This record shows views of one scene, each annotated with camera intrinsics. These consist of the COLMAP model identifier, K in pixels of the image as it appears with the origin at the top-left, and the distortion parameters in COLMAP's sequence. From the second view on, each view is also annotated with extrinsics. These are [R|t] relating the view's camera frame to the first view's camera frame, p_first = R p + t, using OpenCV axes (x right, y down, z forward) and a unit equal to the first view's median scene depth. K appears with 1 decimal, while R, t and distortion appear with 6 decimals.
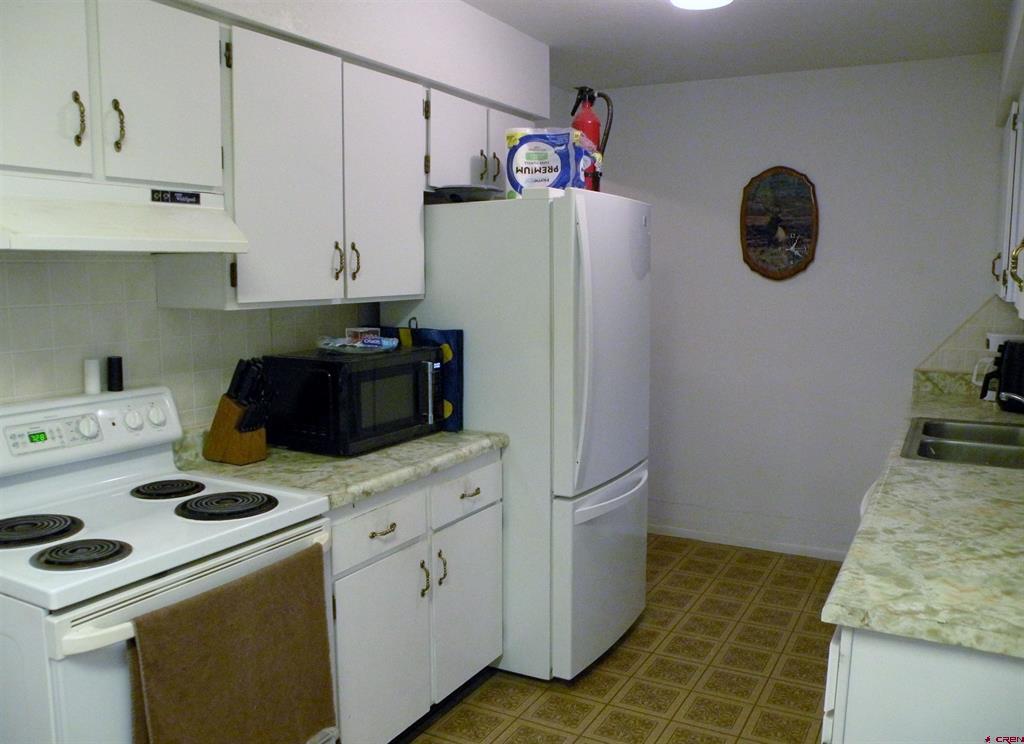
lens RADIAL K [[852.3, 0, 499.0], [0, 852.3, 385.2], [0, 0, 1]] dist [-0.169339, 0.151287]
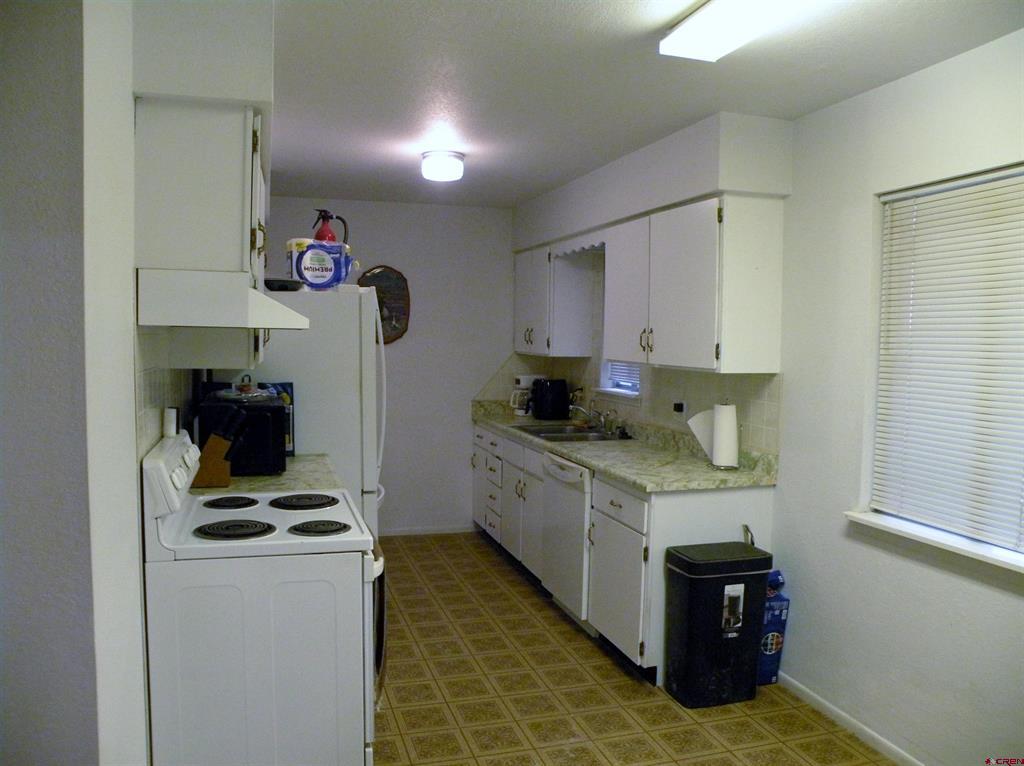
lens RADIAL K [[822.4, 0, 511.5], [0, 822.4, 390.8], [0, 0, 1]] dist [-0.149341, 0.120273]
pose [[0.691671, -0.036989, 0.721265, -0.729819], [0.081501, 0.996306, -0.027063, 0.013772], [-0.717600, 0.077503, 0.692130, -0.172664]]
